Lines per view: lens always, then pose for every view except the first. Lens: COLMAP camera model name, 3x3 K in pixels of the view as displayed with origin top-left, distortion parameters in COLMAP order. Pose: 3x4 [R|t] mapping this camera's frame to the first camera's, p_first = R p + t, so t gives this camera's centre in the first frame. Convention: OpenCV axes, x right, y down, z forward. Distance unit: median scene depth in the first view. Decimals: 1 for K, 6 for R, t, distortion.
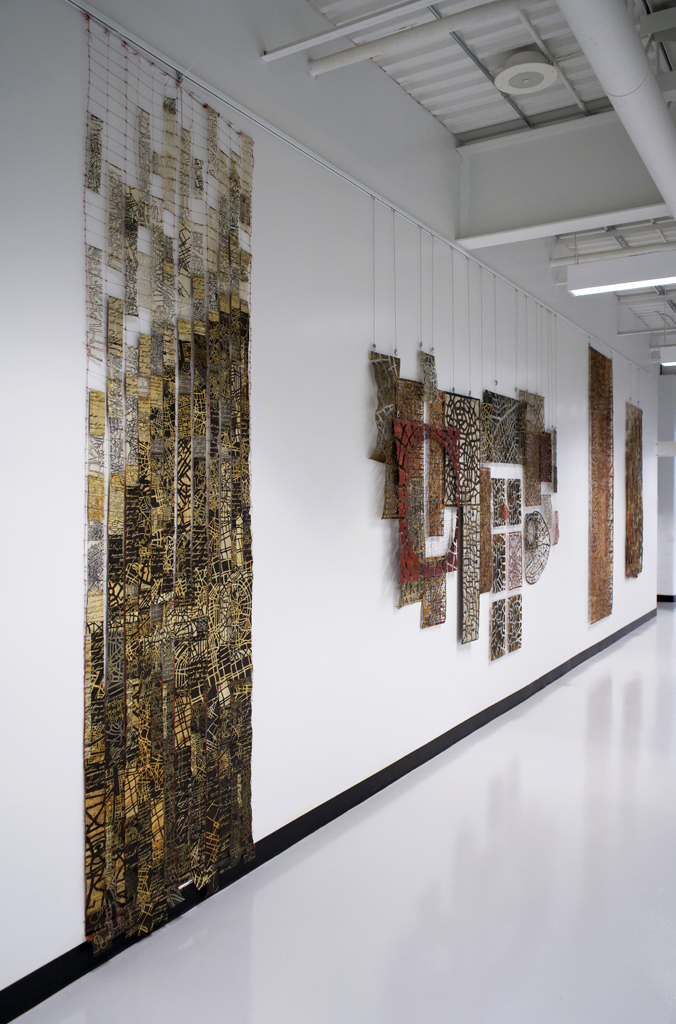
lens RADIAL K [[845.1, 0, 338.1], [0, 845.1, 511.2], [0, 0, 1]] dist [-0.015244, 0.020441]
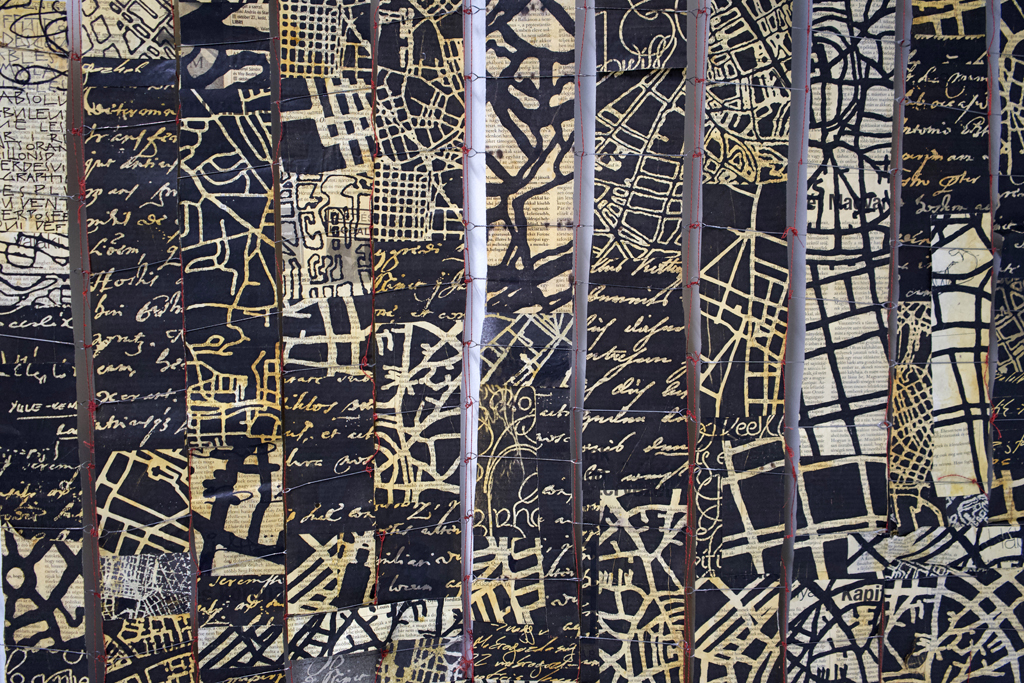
lens RADIAL K [[845.1, 0, 513.0], [0, 845.1, 338.9], [0, 0, 1]] dist [-0.015244, 0.020441]
pose [[0.588761, 0.064386, -0.805739, -0.029275], [-0.004177, 0.997052, 0.076621, 0.018004], [0.808296, -0.041745, 0.587294, 0.891172]]
